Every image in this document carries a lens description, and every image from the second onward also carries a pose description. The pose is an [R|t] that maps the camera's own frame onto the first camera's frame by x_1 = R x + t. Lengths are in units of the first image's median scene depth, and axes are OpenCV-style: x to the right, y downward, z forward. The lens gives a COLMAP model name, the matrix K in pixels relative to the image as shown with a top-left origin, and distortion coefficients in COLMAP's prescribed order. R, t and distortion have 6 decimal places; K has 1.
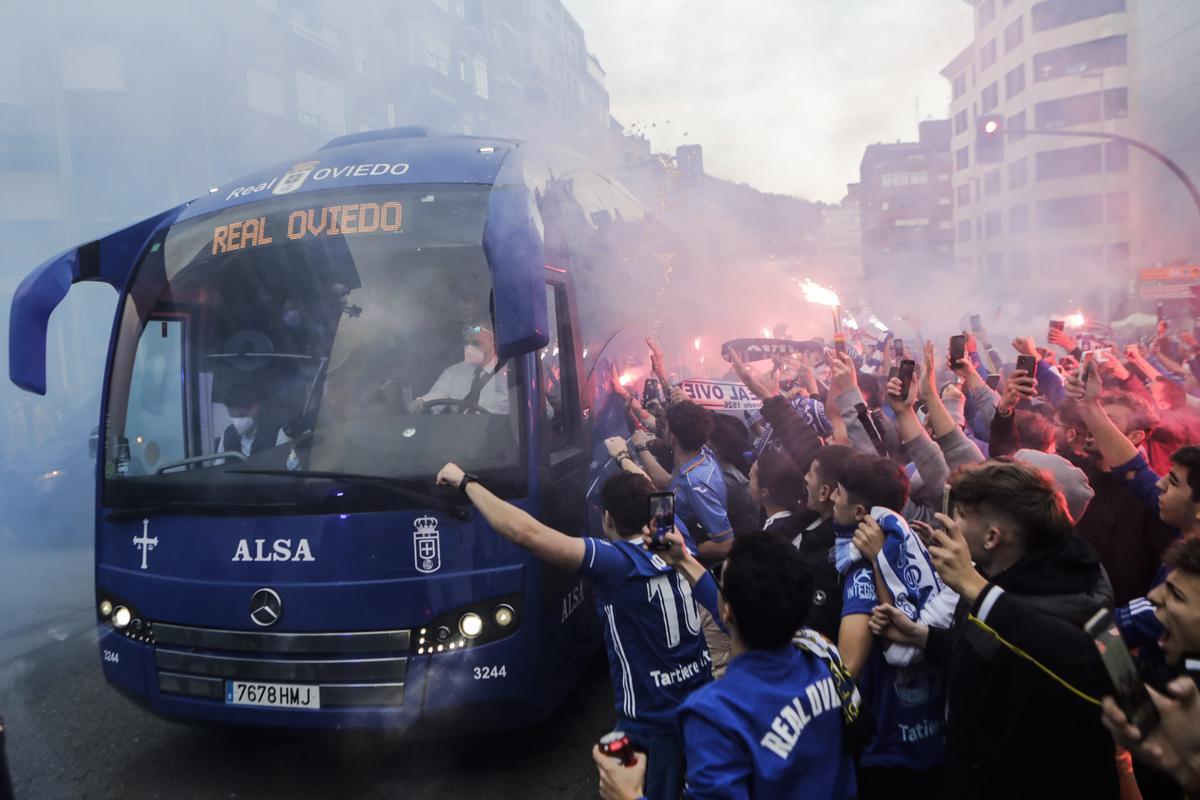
lens RADIAL K [[1216.6, 0, 520.1], [0, 1216.6, 400.4], [0, 0, 1]] dist [-0.057658, 0.004033]
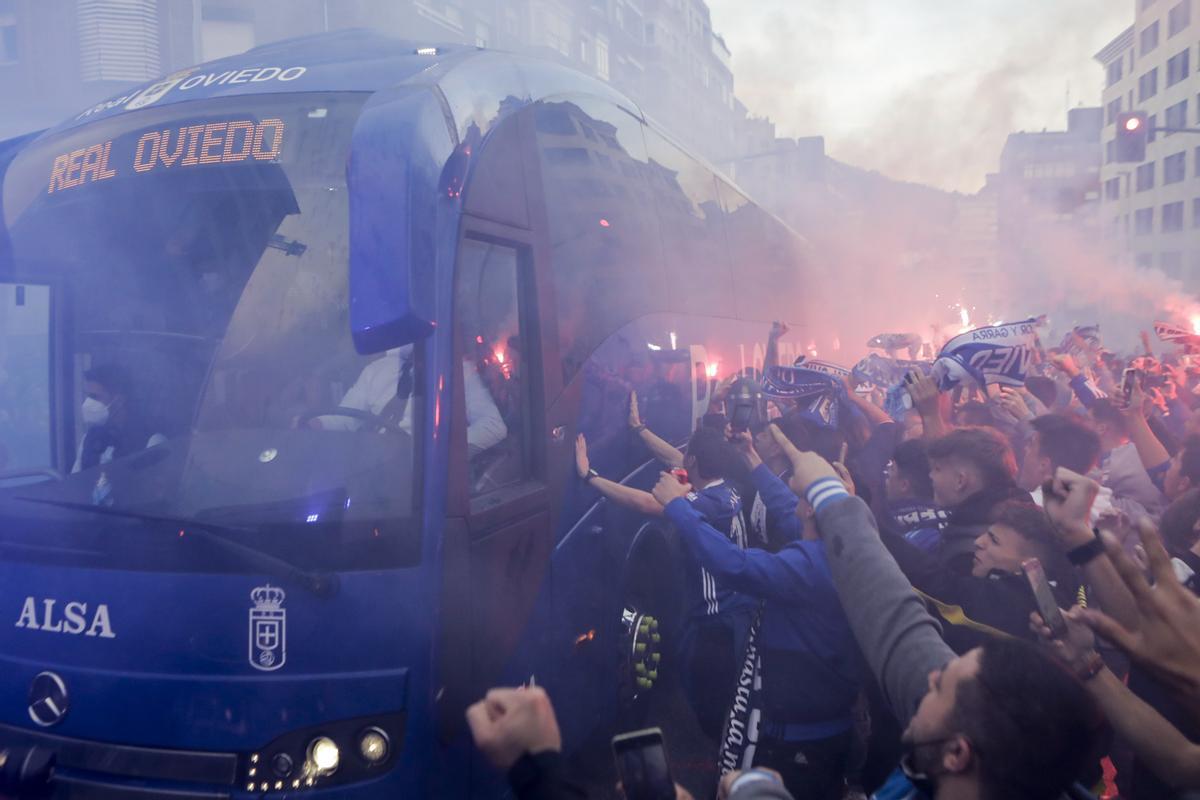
lens RADIAL K [[1210.7, 0, 469.6], [0, 1210.7, 415.3], [0, 0, 1]] dist [-0.026691, -0.021556]
pose [[0.990322, 0.042236, -0.132207, 0.101564], [-0.038796, 0.998841, 0.028488, -0.018114], [0.133257, -0.023083, 0.990813, 0.319842]]
